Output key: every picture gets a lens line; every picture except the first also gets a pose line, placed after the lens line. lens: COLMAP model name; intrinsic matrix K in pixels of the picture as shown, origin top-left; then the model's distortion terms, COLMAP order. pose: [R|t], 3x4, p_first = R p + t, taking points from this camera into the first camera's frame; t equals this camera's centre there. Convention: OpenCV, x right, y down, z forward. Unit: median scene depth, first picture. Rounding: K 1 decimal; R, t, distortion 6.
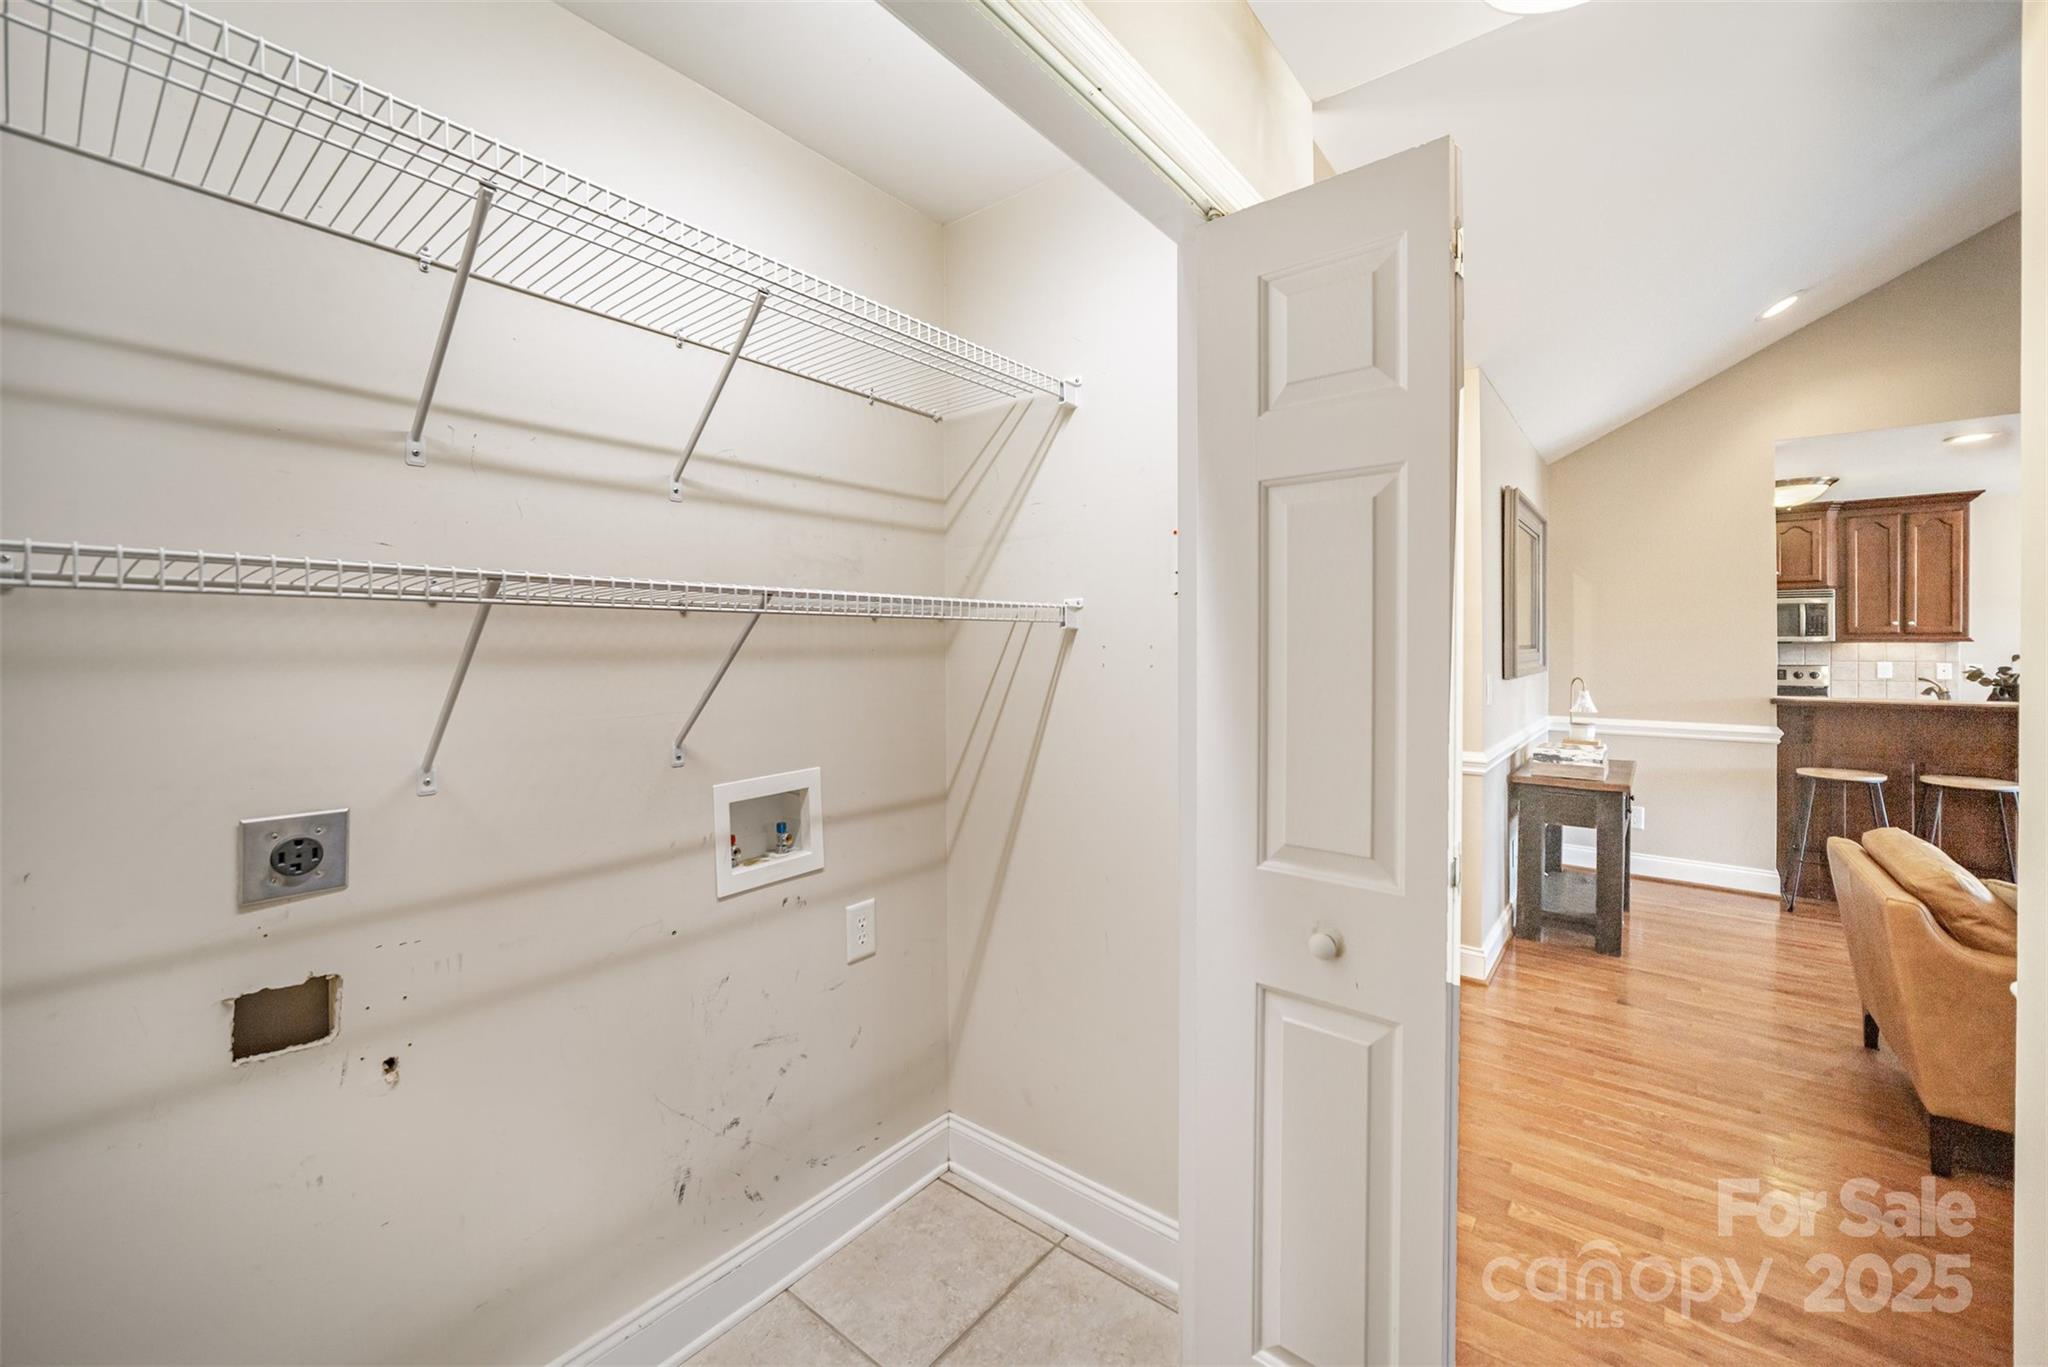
lens RADIAL K [[805.1, 0, 1024.8], [0, 805.1, 648.1], [0, 0, 1]] dist [-0.000889, -0.000120]
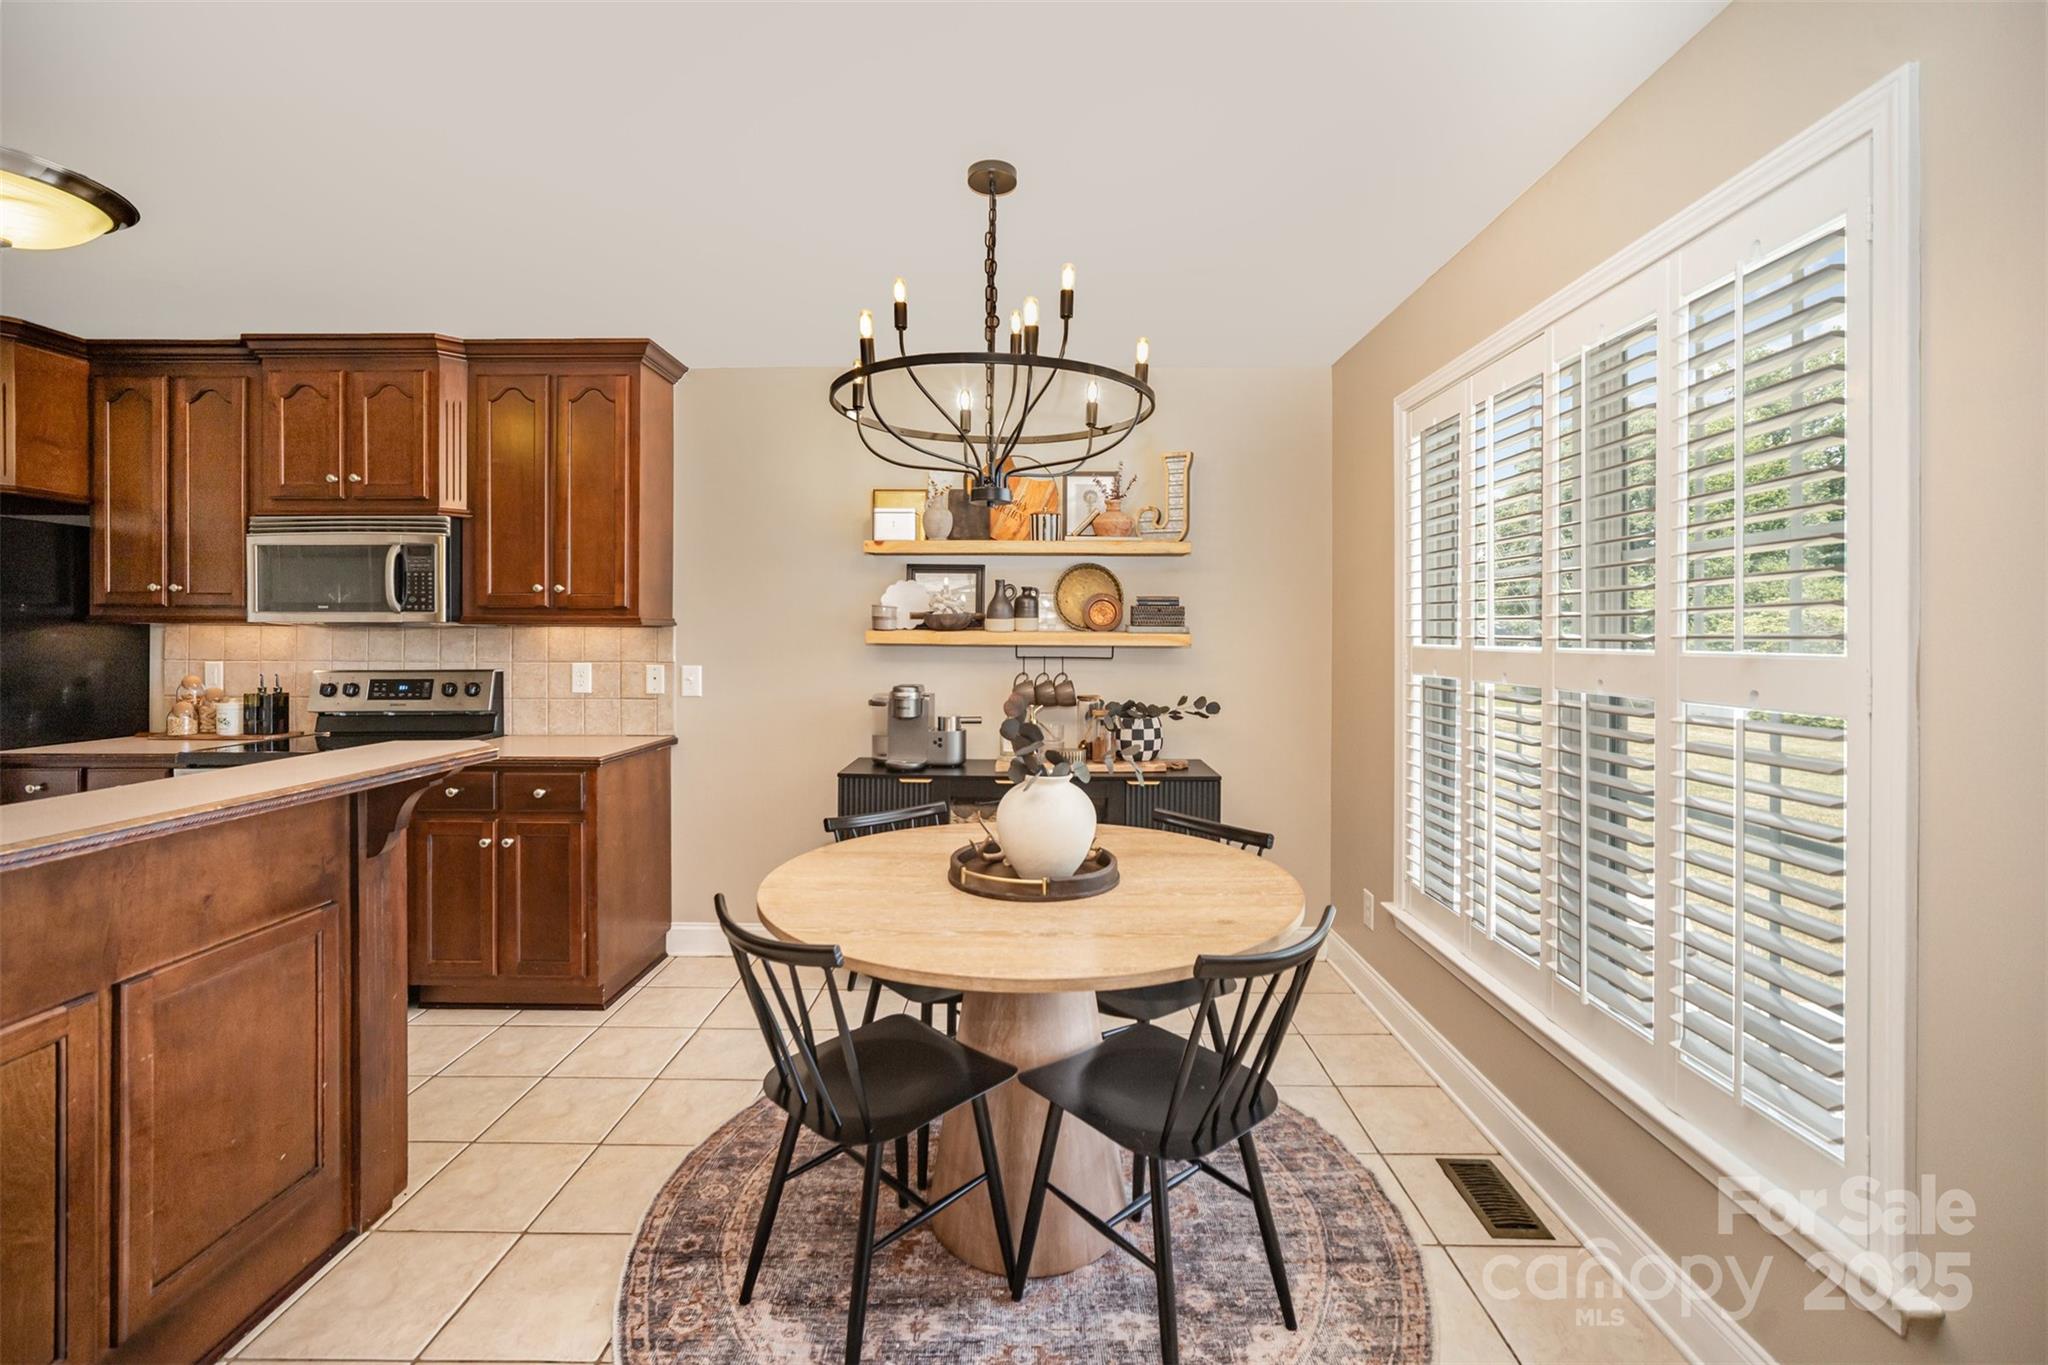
lens RADIAL K [[869.5, 0, 1021.0], [0, 869.5, 639.4], [0, 0, 1]] dist [-0.028591, 0.015284]
pose [[0.791672, -0.000350, 0.610946, 1.027048], [-0.000686, 0.999999, 0.001462, 0.000704], [-0.610946, -0.001577, 0.791671, 0.395165]]
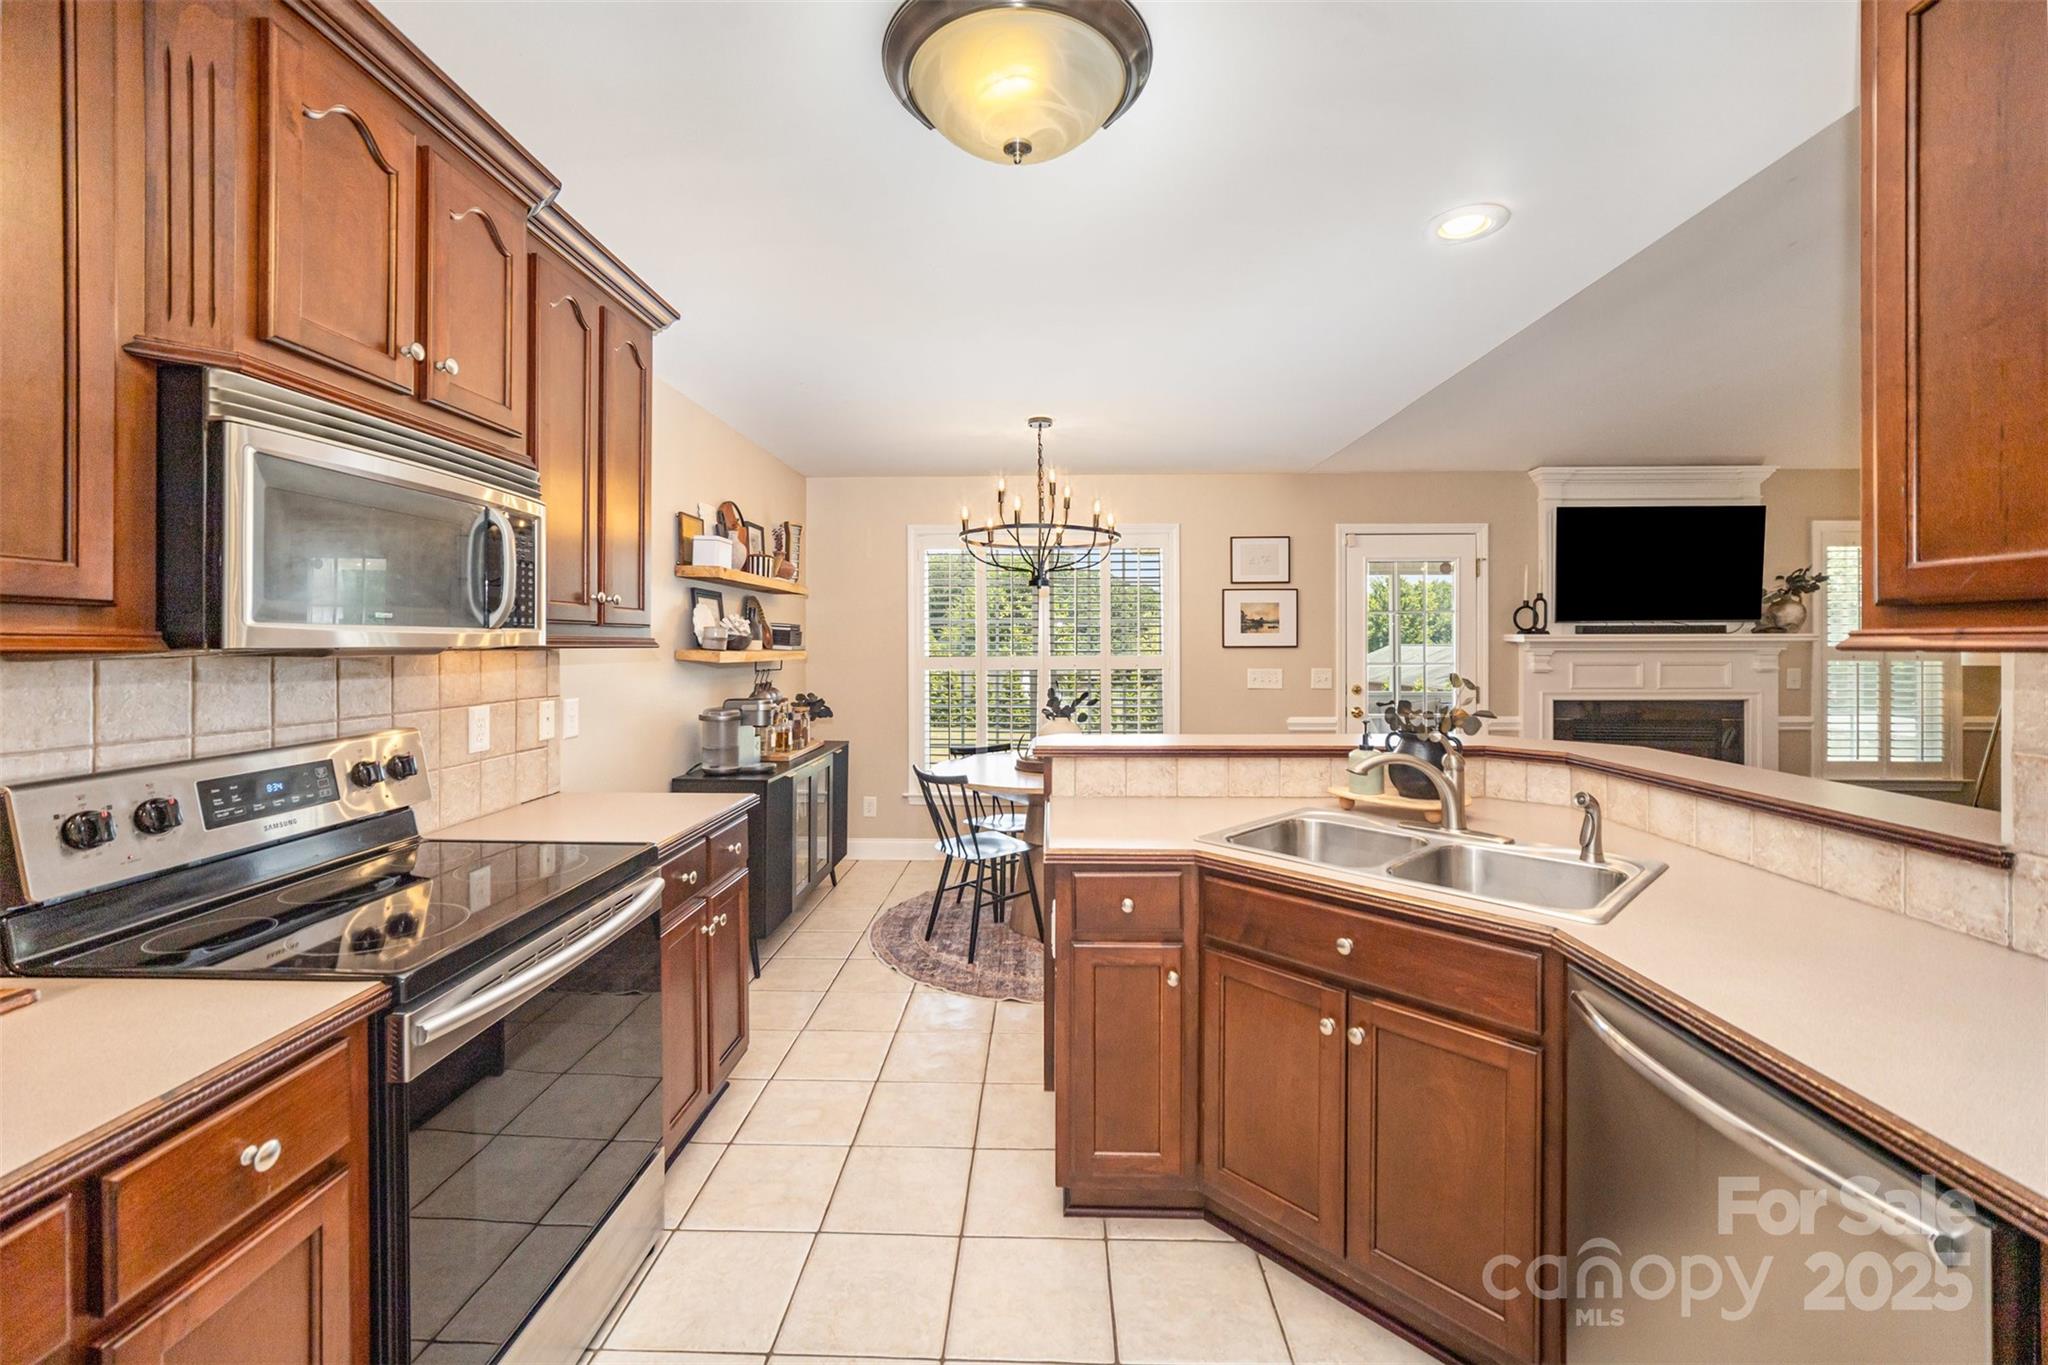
lens RADIAL K [[826.2, 0, 1022.6], [0, 826.2, 645.4], [0, 0, 1]] dist [-0.000933, -0.000021]
pose [[-0.594511, -0.001062, 0.804087, 0.693975], [0.004806, 0.999977, 0.004875, -0.010251], [-0.804073, 0.006763, -0.594492, 1.107885]]
